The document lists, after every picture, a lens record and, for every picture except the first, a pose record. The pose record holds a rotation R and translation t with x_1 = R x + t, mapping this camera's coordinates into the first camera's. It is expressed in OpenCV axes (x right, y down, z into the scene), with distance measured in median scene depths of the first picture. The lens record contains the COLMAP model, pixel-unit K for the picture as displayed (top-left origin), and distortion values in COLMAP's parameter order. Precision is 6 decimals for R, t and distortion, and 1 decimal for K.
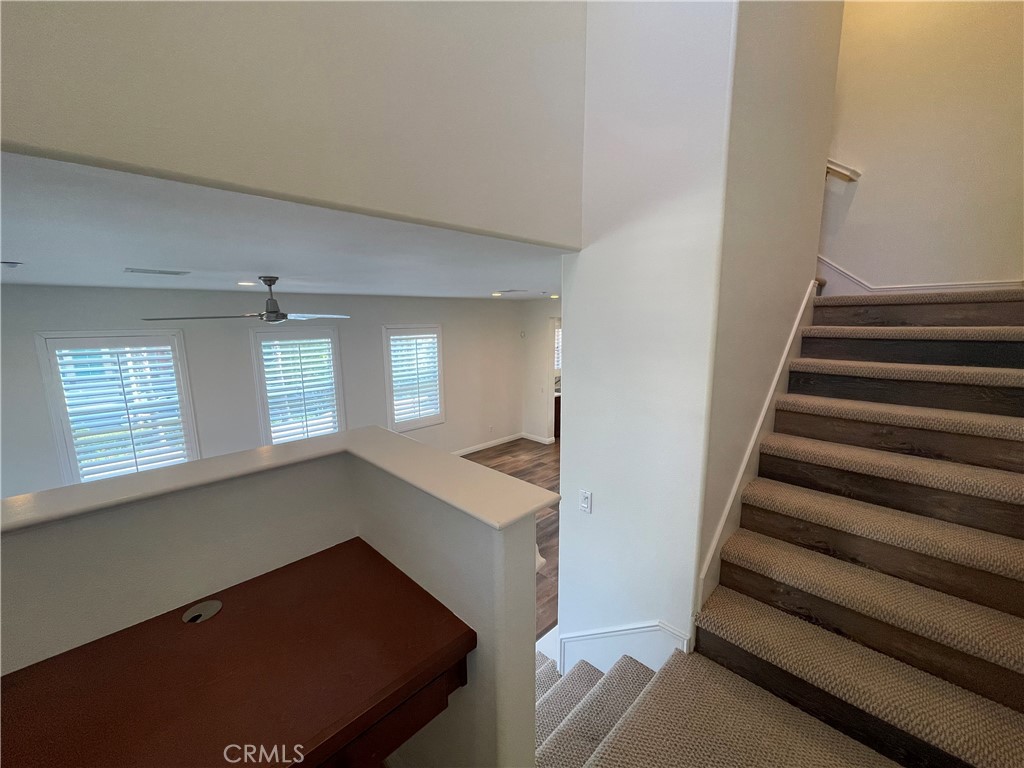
lens RADIAL K [[412.6, 0, 509.6], [0, 412.6, 388.7], [0, 0, 1]] dist [-0.003237, 0.000011]
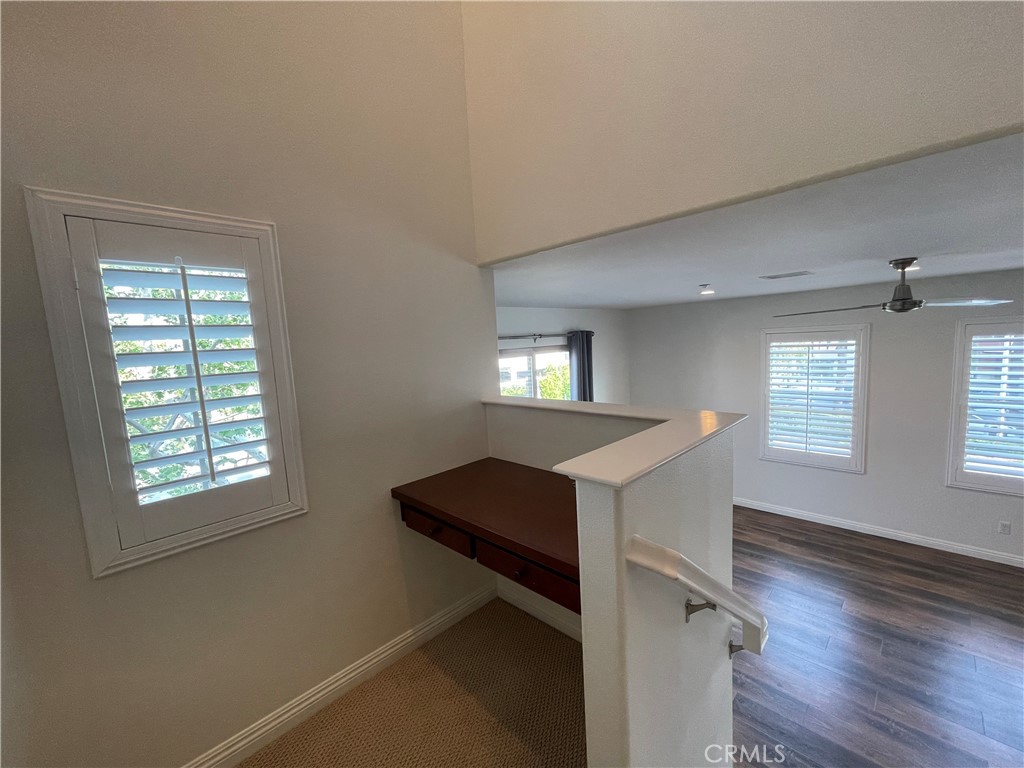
lens RADIAL K [[423.7, 0, 509.5], [0, 423.7, 391.0], [0, 0, 1]] dist [-0.000627, 0.000006]
pose [[0.033520, 0.125322, -0.991550, 0.241928], [-0.096075, 0.987917, 0.121615, -0.040098], [0.994810, 0.091186, 0.045156, 0.221595]]
